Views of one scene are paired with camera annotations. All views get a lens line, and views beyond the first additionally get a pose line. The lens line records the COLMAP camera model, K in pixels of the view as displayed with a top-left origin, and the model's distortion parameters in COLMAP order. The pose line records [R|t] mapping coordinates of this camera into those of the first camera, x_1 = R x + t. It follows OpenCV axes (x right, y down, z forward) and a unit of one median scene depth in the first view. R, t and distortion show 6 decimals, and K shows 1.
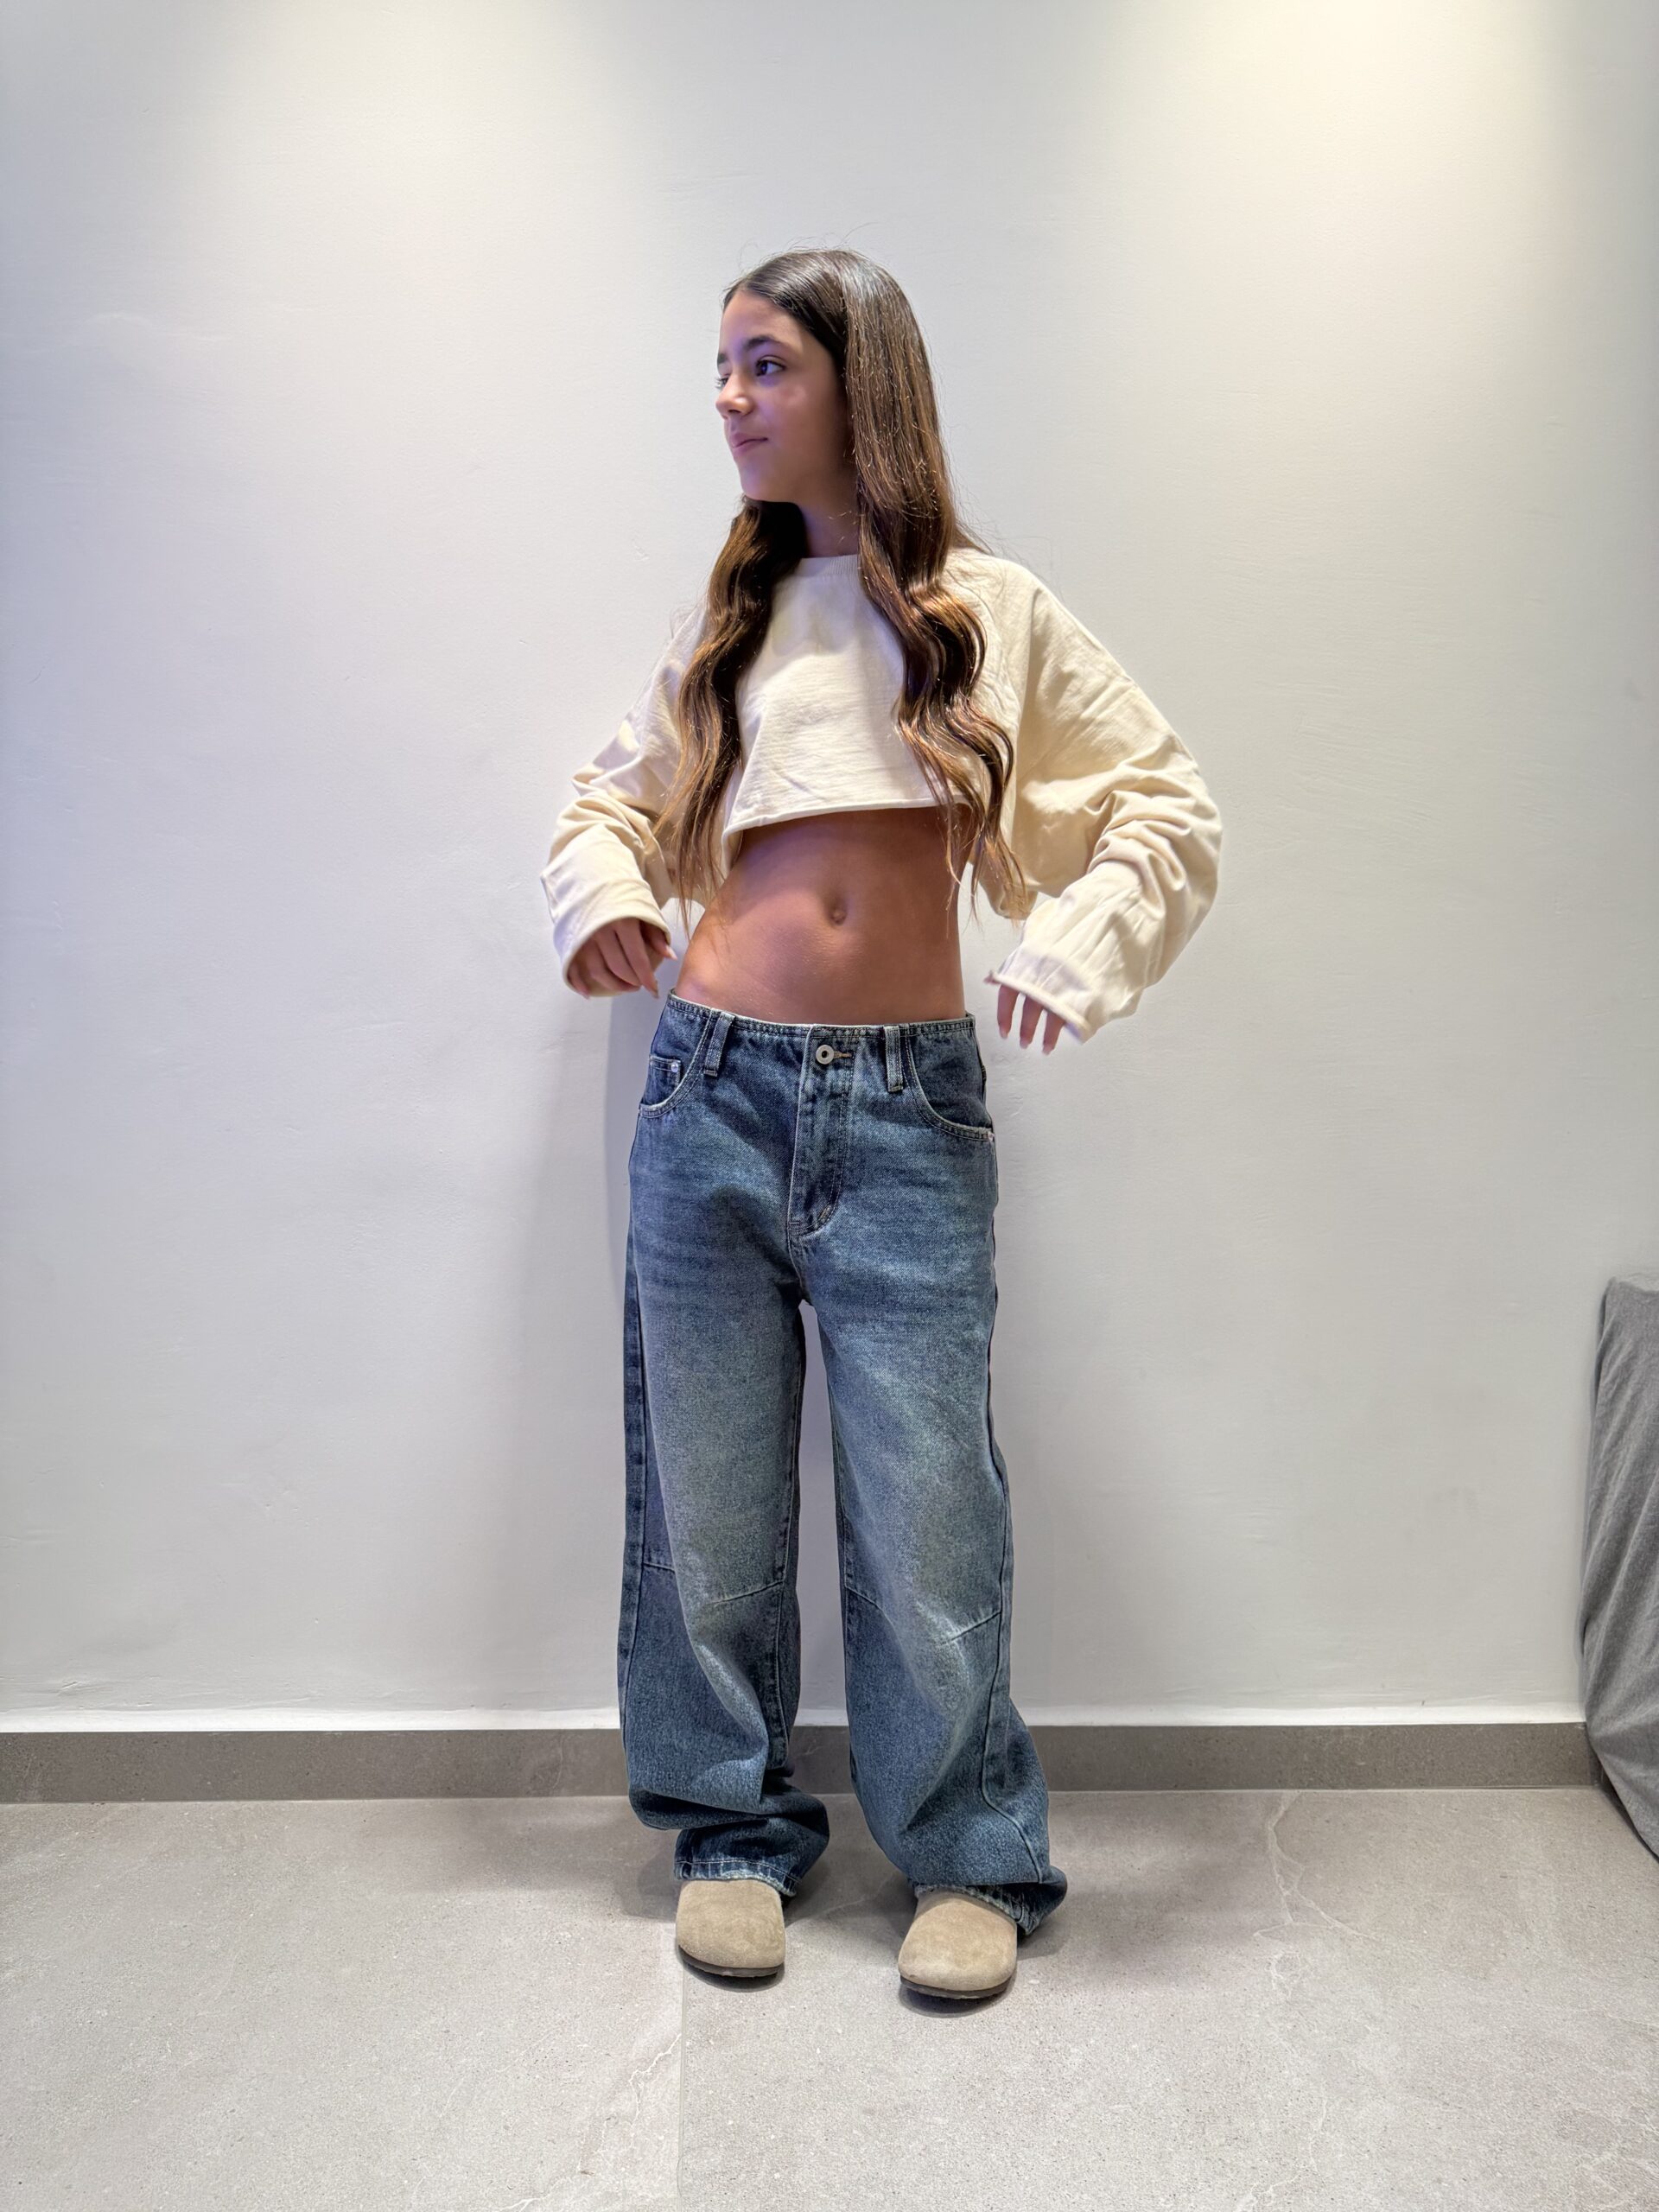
lens RADIAL K [[1613.1, 0, 820.5], [0, 1613.1, 1088.0], [0, 0, 1]] dist [-0.003760, -0.003728]
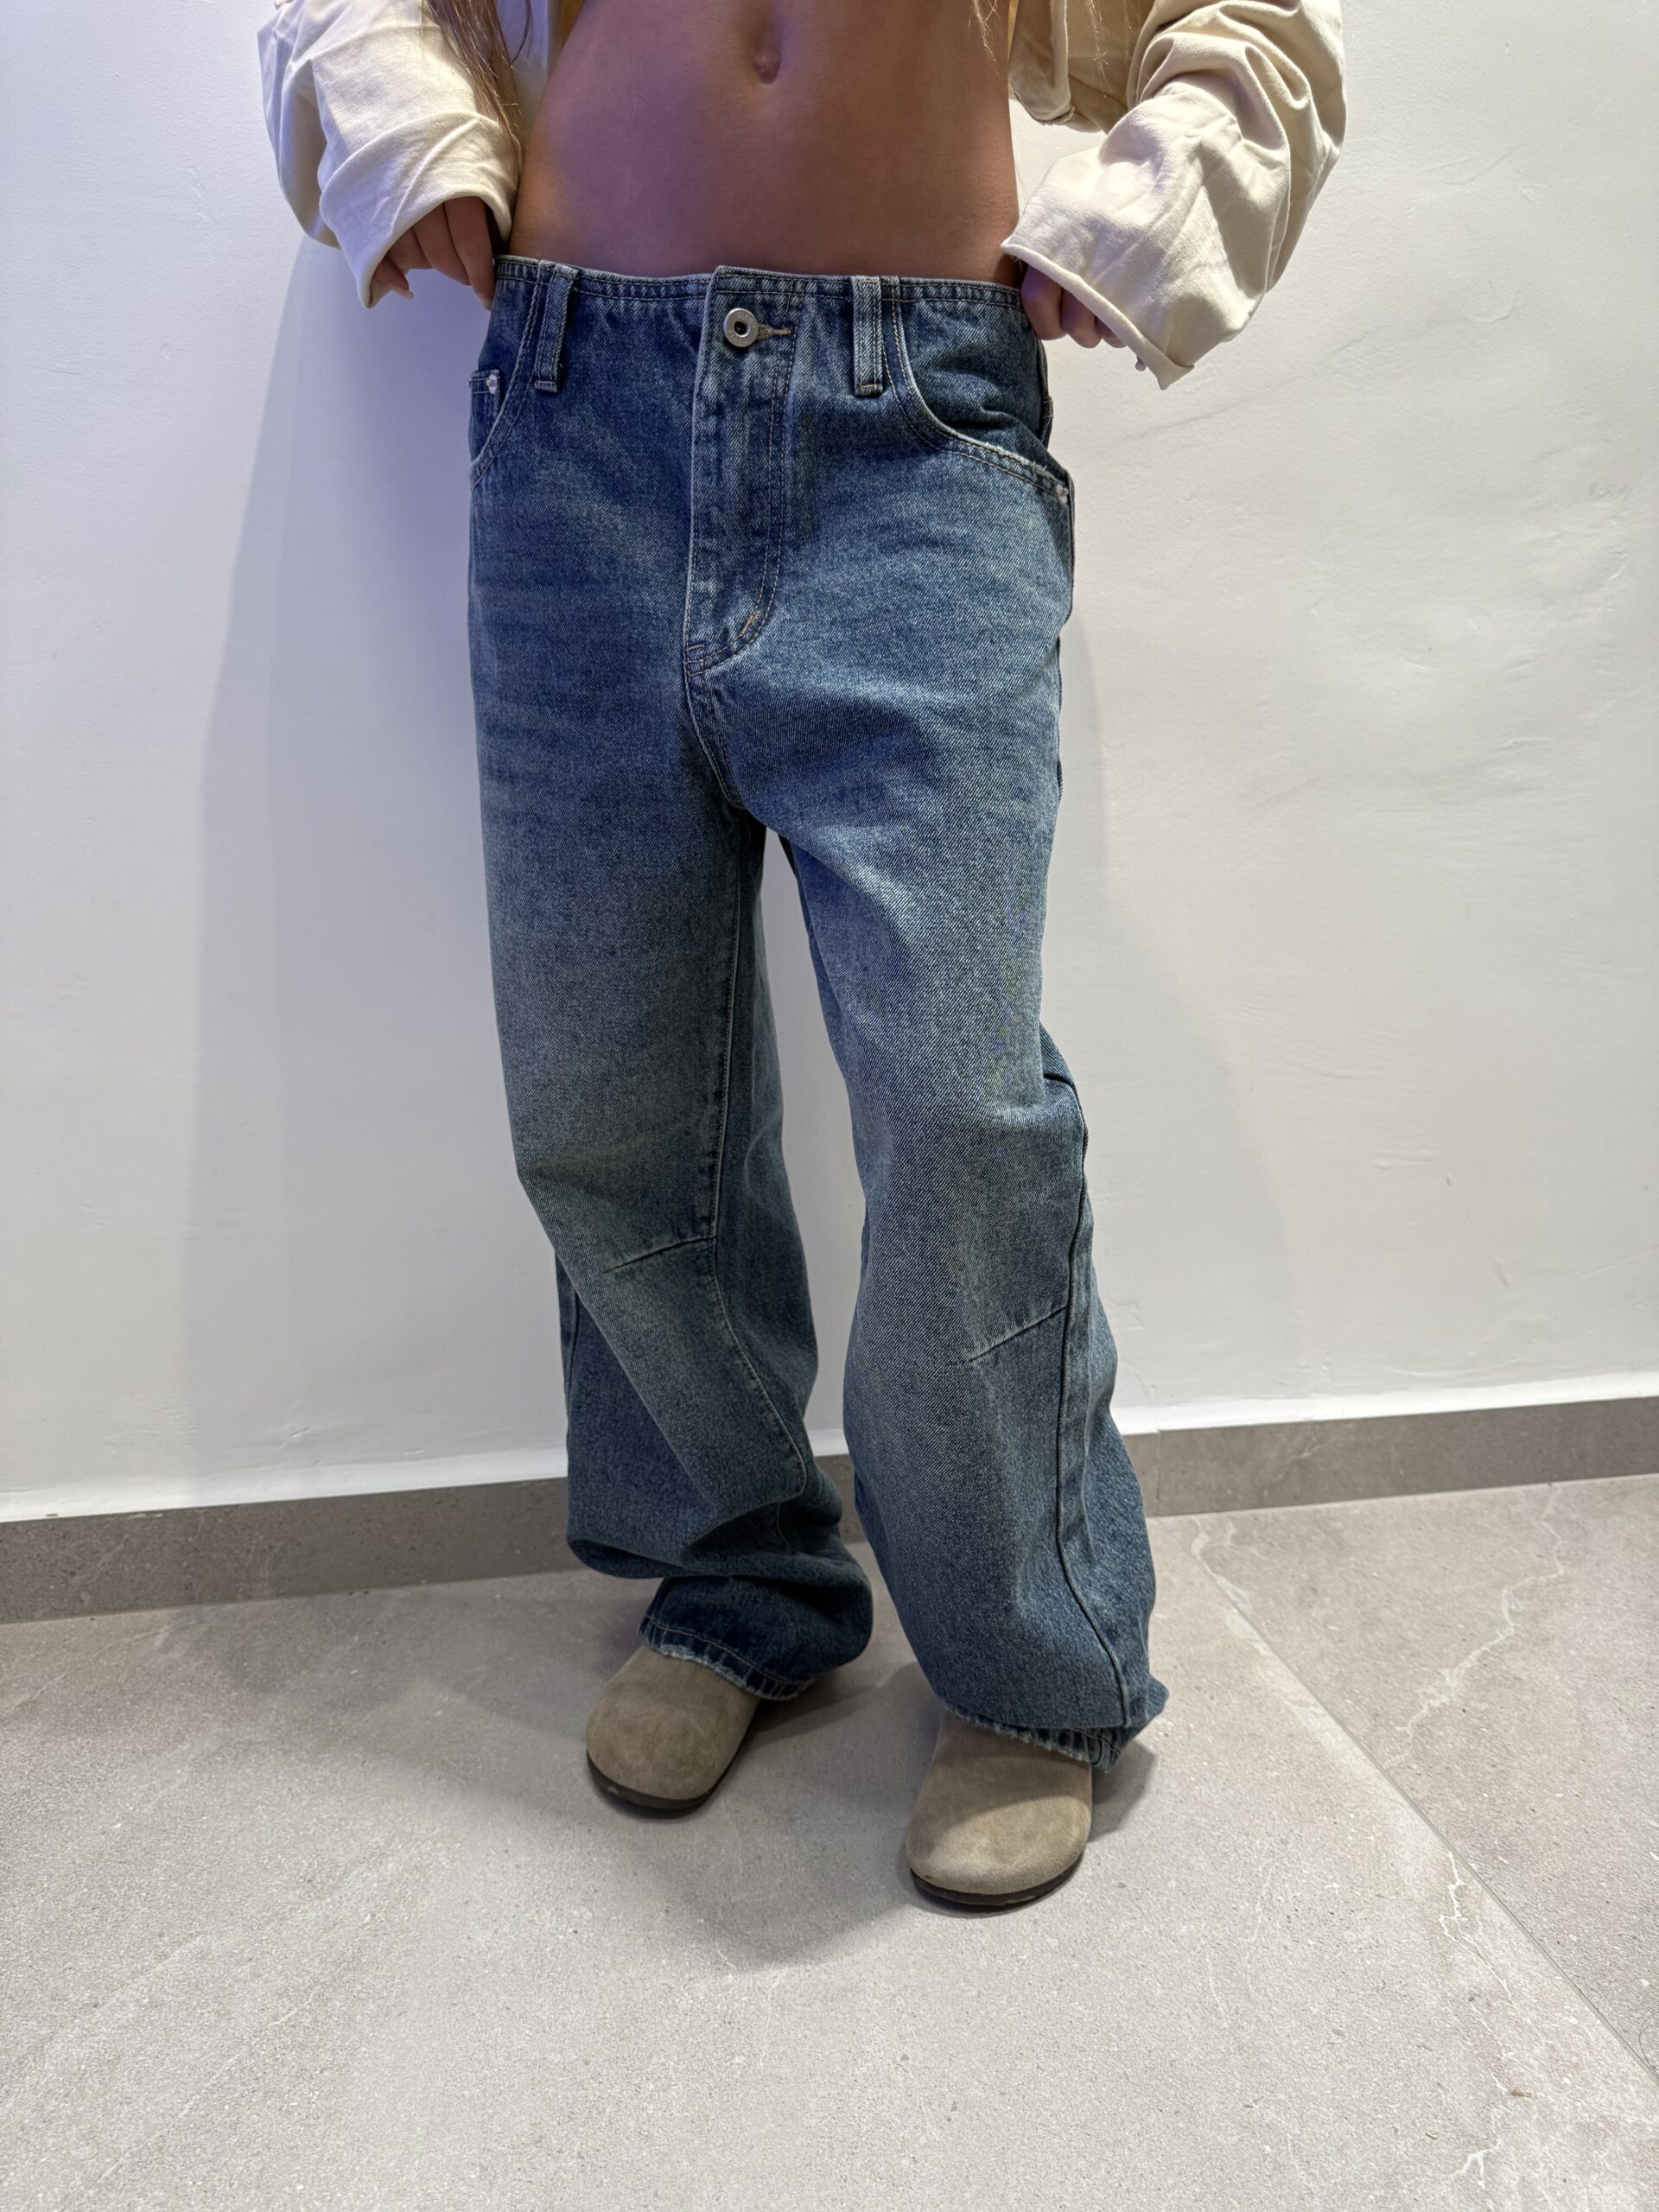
lens RADIAL K [[1613.1, 0, 833.7], [0, 1613.1, 1109.5], [0, 0, 1]] dist [-0.003760, -0.003728]
pose [[0.989838, -0.037218, 0.137240, -0.339225], [0.011870, 0.983398, 0.181074, 0.119340], [-0.141701, -0.177604, 0.973847, 0.338680]]
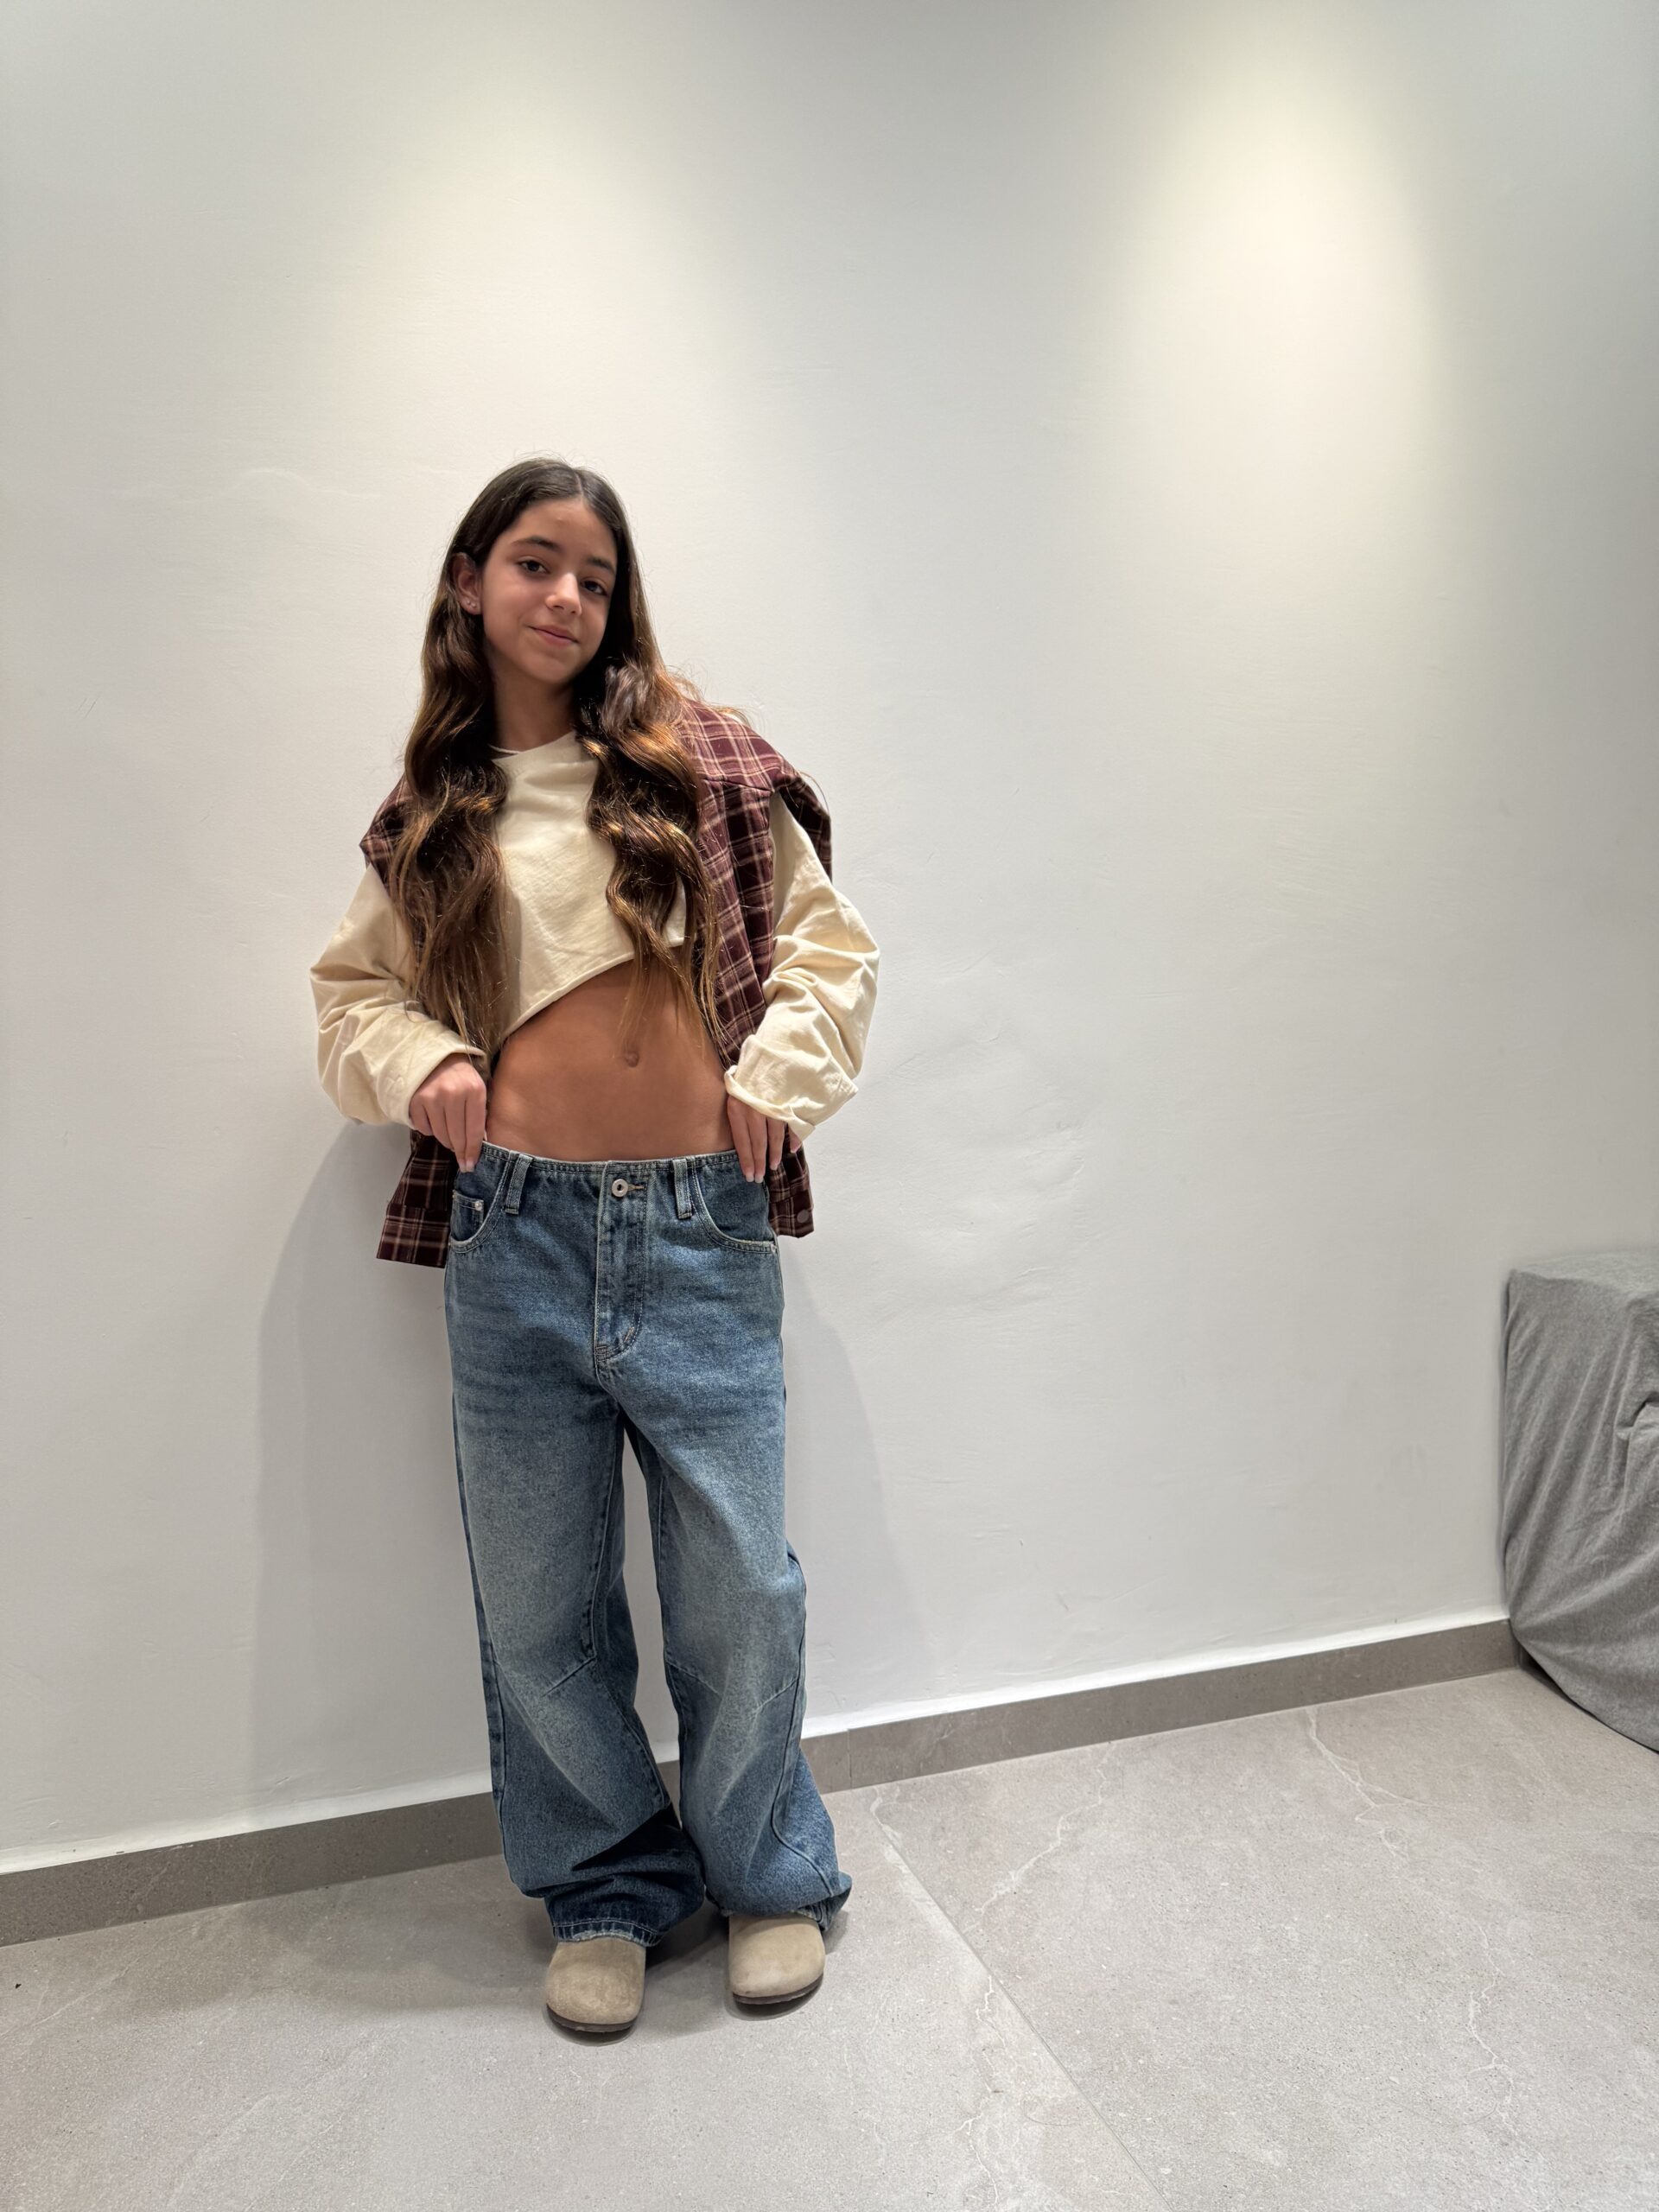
lens RADIAL K [[1613.1, 0, 829.9], [0, 1613.1, 1036.6], [0, 0, 1]] dist [-0.003760, -0.003728]
pose [[0.965160, -0.043479, 0.258022, -0.381430], [0.050125, 0.998558, -0.019231, -0.074696], [-0.256814, 0.031494, 0.965948, -0.119043]]
